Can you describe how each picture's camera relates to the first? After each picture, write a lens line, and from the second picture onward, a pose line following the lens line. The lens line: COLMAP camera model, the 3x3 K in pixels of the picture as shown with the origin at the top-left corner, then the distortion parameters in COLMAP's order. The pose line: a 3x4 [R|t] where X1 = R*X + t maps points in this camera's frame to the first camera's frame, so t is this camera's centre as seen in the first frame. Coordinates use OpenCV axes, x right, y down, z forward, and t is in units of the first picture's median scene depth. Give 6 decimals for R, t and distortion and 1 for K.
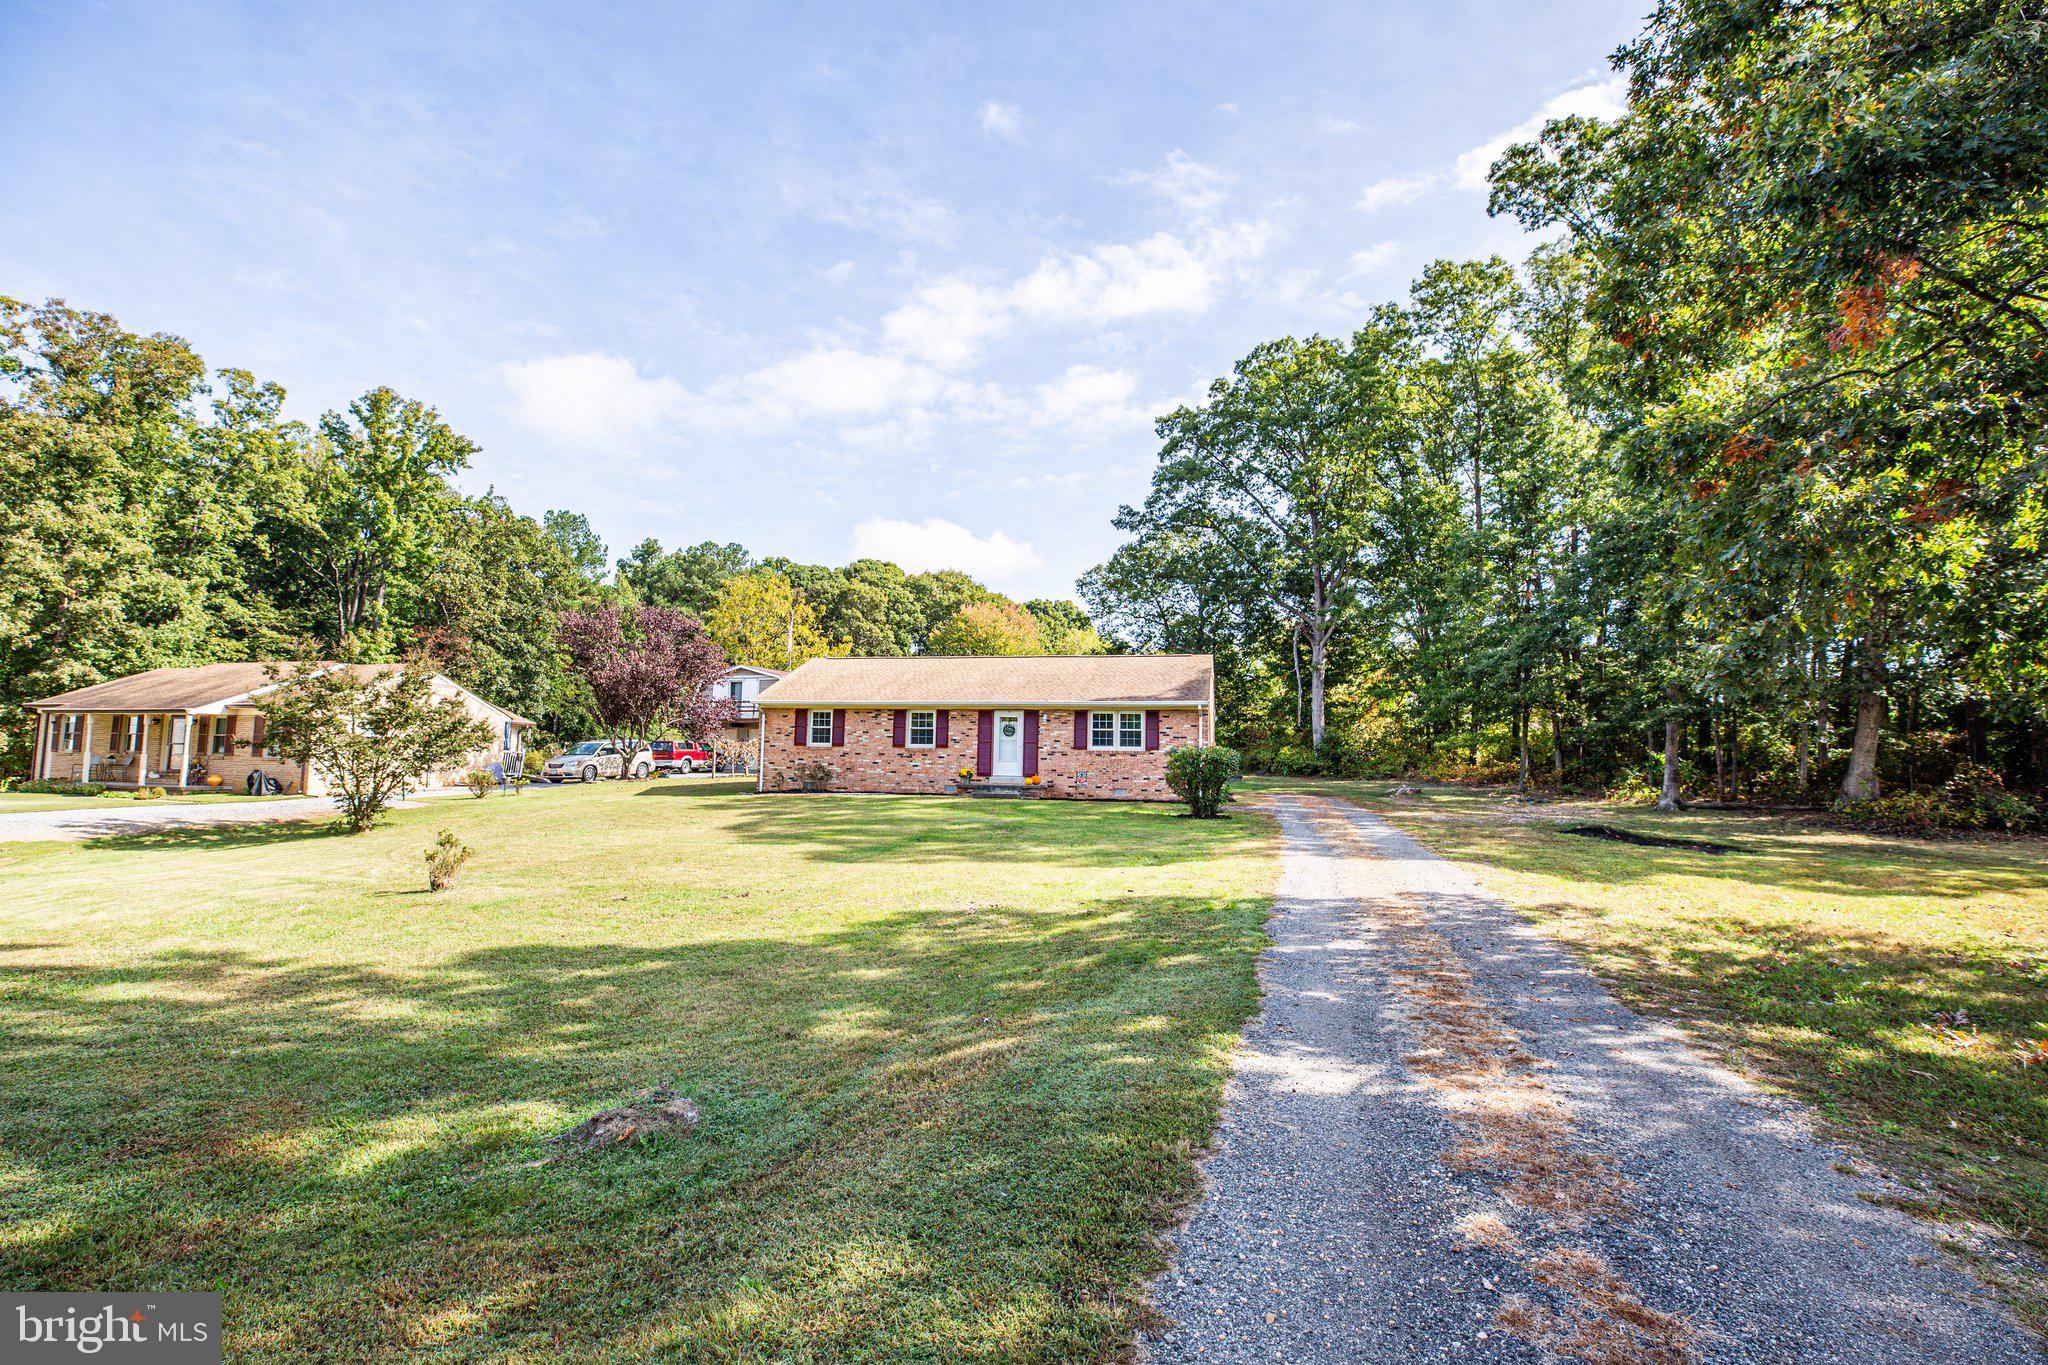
lens RADIAL K [[911.1, 0, 1048.4], [0, 911.1, 648.2], [0, 0, 1]] dist [0.000370, 0.002792]
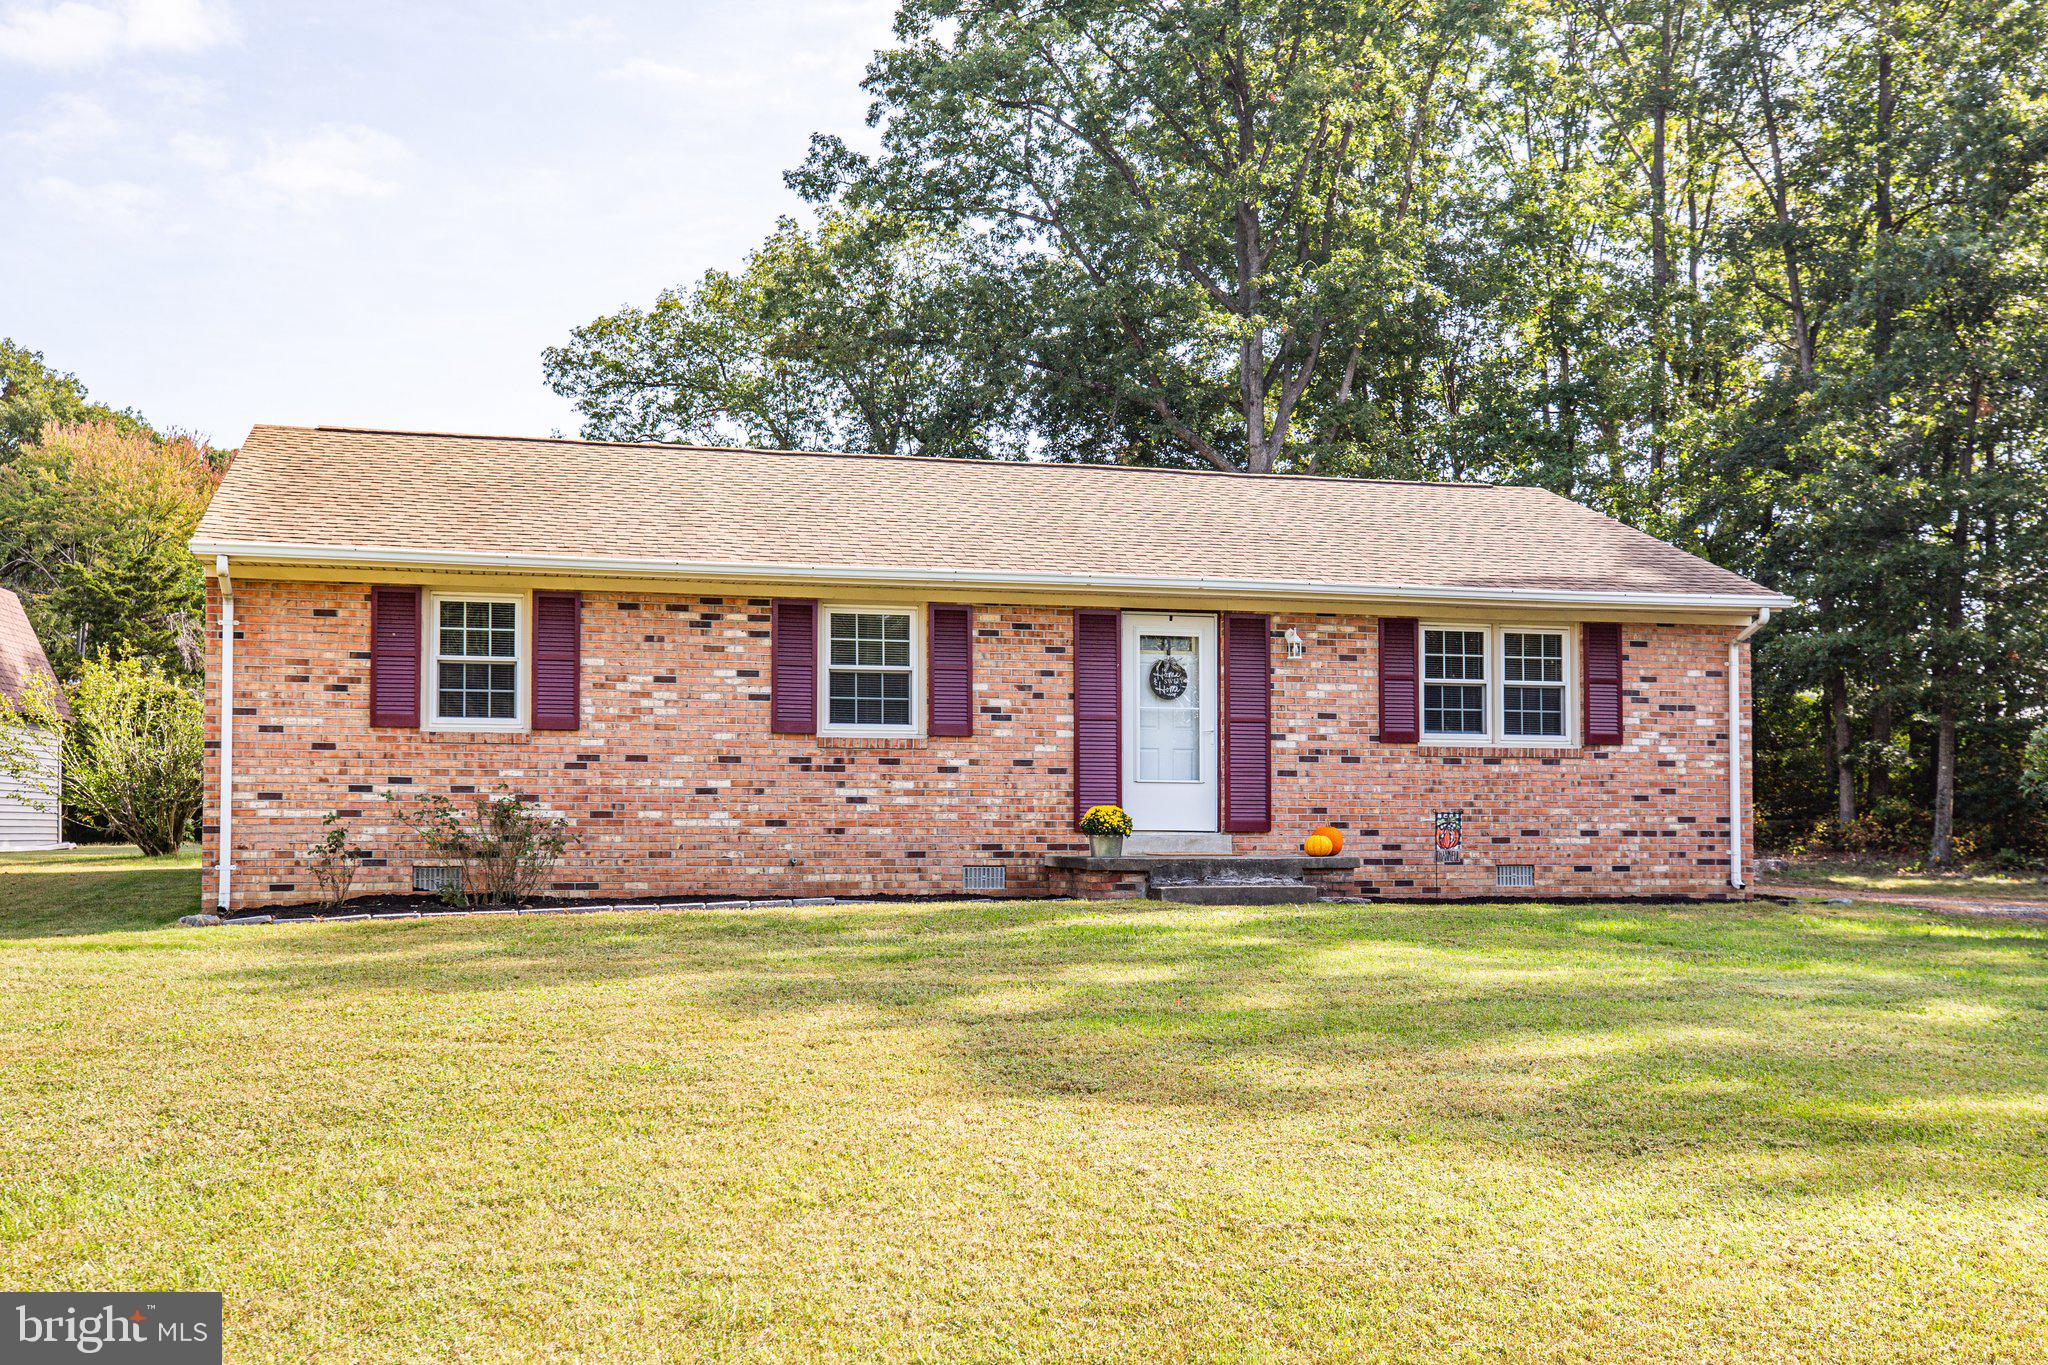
lens RADIAL K [[1897.1, 0, 967.7], [0, 1897.1, 743.5], [0, 0, 1]] dist [0.068239, 0.000000]
pose [[0.912185, 0.006667, 0.409725, -0.240839], [-0.039548, 0.996633, 0.071830, 0.045680], [-0.407867, -0.081726, 0.909376, 0.303933]]
